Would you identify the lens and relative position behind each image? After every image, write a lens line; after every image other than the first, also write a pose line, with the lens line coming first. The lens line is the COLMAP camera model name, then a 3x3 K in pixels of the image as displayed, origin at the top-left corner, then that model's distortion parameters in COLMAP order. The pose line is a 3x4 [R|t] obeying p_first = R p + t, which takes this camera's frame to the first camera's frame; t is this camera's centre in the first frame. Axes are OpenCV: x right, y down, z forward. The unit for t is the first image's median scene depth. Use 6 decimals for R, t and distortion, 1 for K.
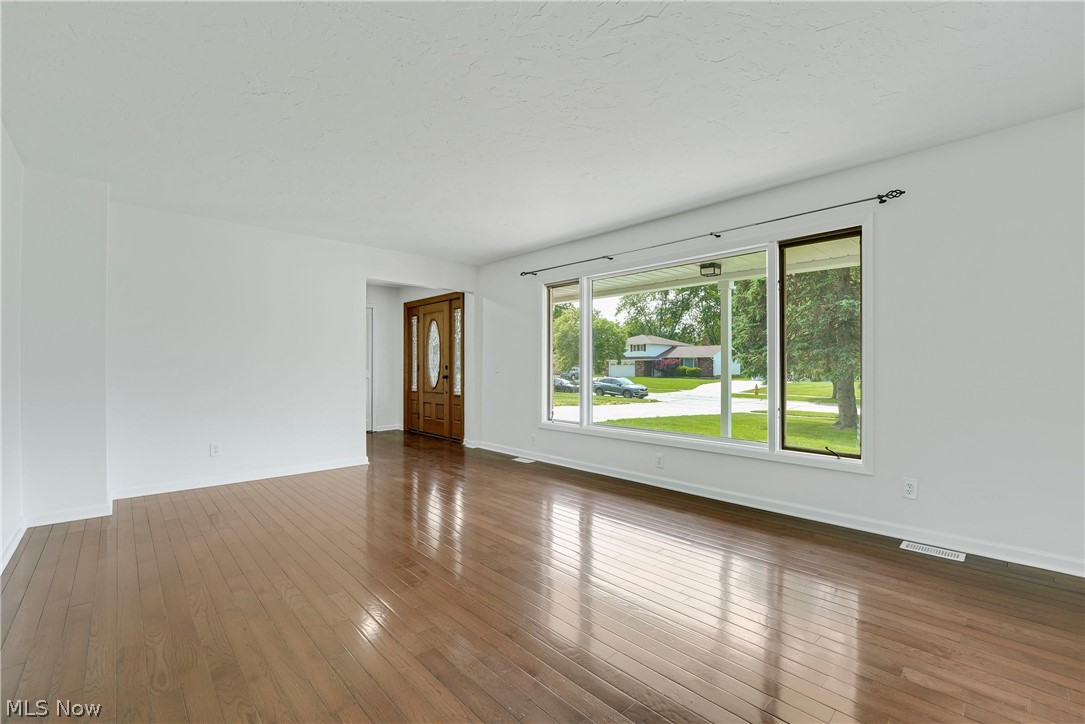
lens RADIAL K [[475.8, 0, 542.5], [0, 475.8, 362.0], [0, 0, 1]] dist [-0.049331, -0.000111]
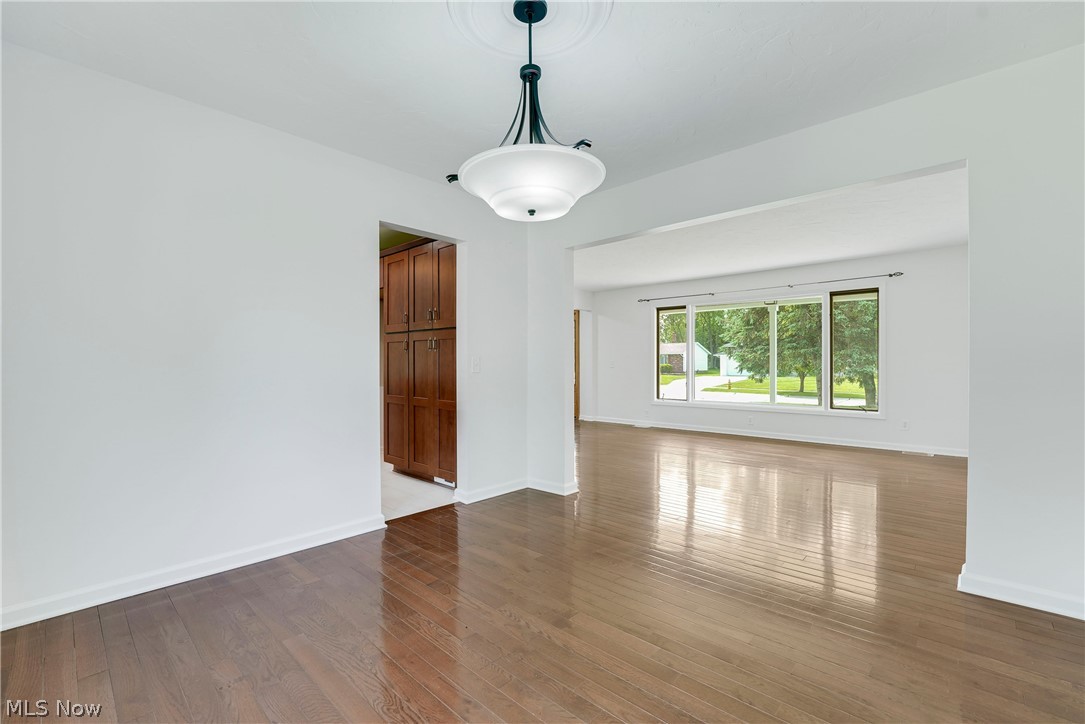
lens RADIAL K [[470.8, 0, 542.5], [0, 470.8, 362.0], [0, 0, 1]] dist [-0.026338, 0.000042]
pose [[0.997866, -0.005672, 0.065048, -0.385779], [0.005306, 0.999969, 0.005788, -0.004413], [-0.065078, -0.005431, 0.997865, -0.384227]]
